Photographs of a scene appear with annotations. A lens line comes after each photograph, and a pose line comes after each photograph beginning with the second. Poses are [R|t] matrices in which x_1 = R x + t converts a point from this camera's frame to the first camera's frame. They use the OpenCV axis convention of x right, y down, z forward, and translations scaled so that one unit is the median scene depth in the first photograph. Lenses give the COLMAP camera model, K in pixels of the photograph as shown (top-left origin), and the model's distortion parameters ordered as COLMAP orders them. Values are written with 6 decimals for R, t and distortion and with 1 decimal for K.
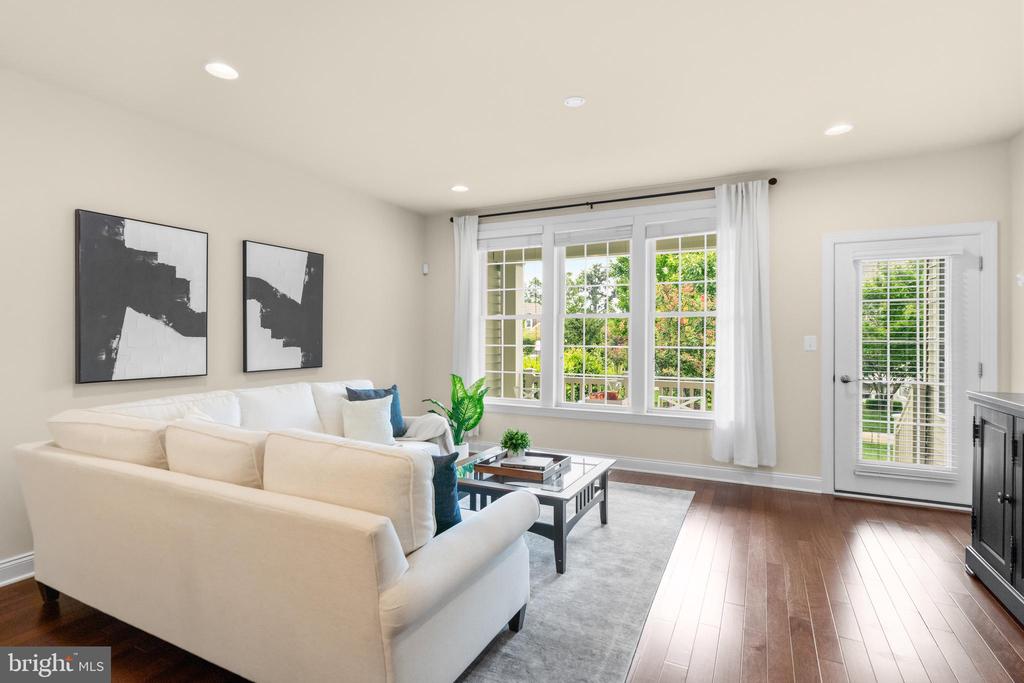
lens RADIAL K [[508.2, 0, 509.9], [0, 508.2, 339.0], [0, 0, 1]] dist [-0.013364, -0.000641]
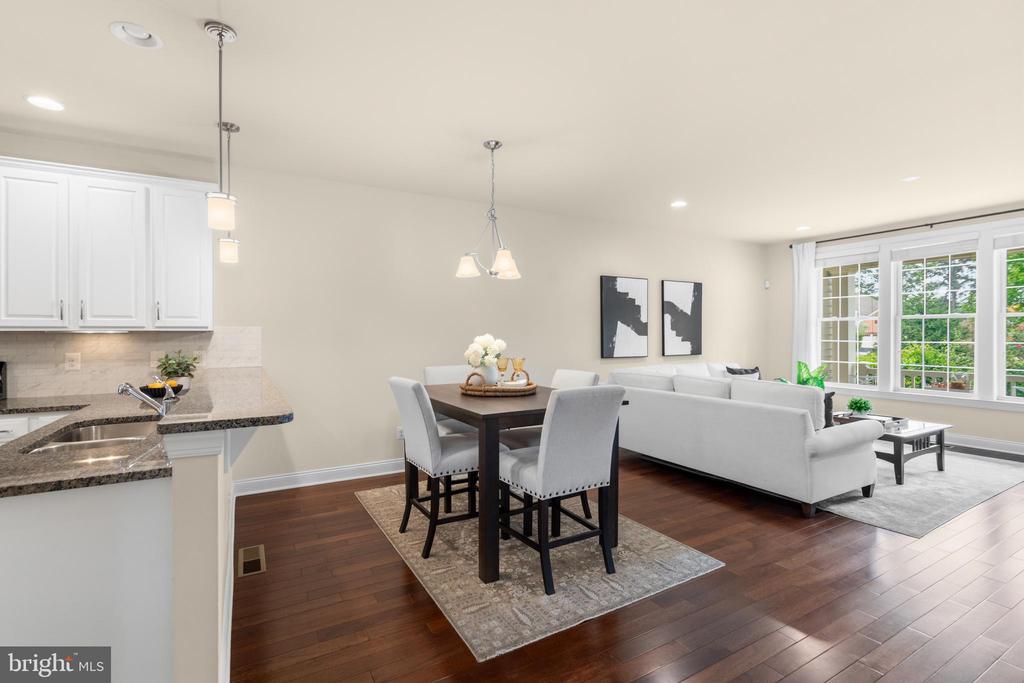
lens RADIAL K [[468.0, 0, 505.5], [0, 468.0, 333.2], [0, 0, 1]] dist [0.002766, 0.001493]
pose [[0.826699, -0.005191, -0.562621, -0.062954], [0.002555, 0.999982, -0.005473, -0.004788], [0.562639, 0.003088, 0.826697, -0.630501]]
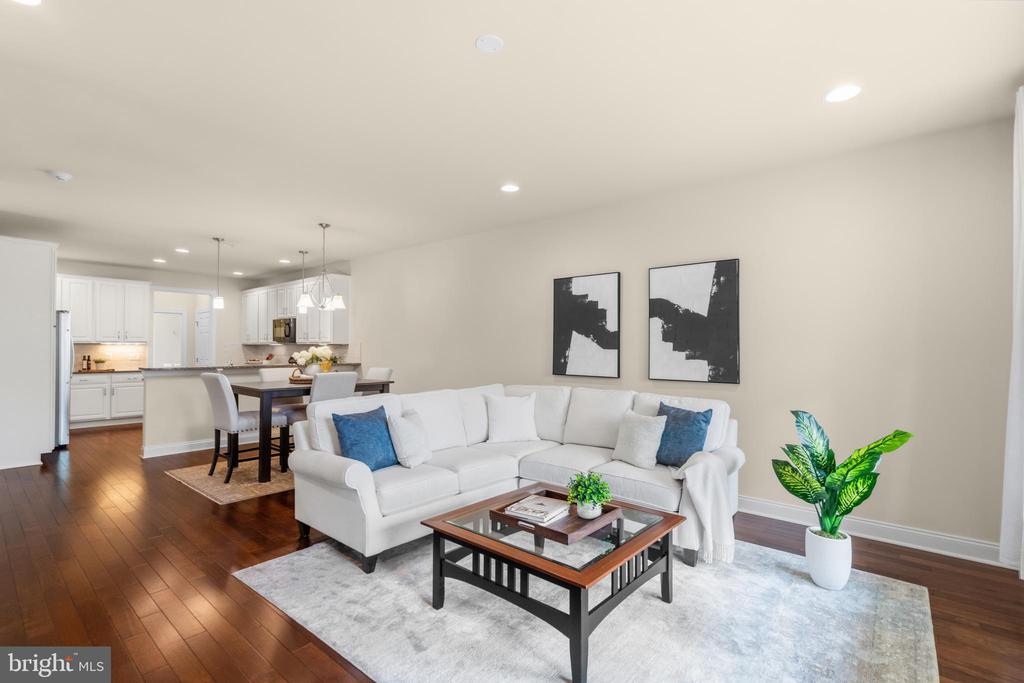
lens RADIAL K [[487.0, 0, 510.5], [0, 487.0, 336.1], [0, 0, 1]] dist [-0.002496, 0.000021]
pose [[-0.254073, -0.022393, -0.966926, 0.654983], [-0.006866, 0.999748, -0.021349, -0.008778], [0.967161, 0.001215, -0.254163, 0.952691]]
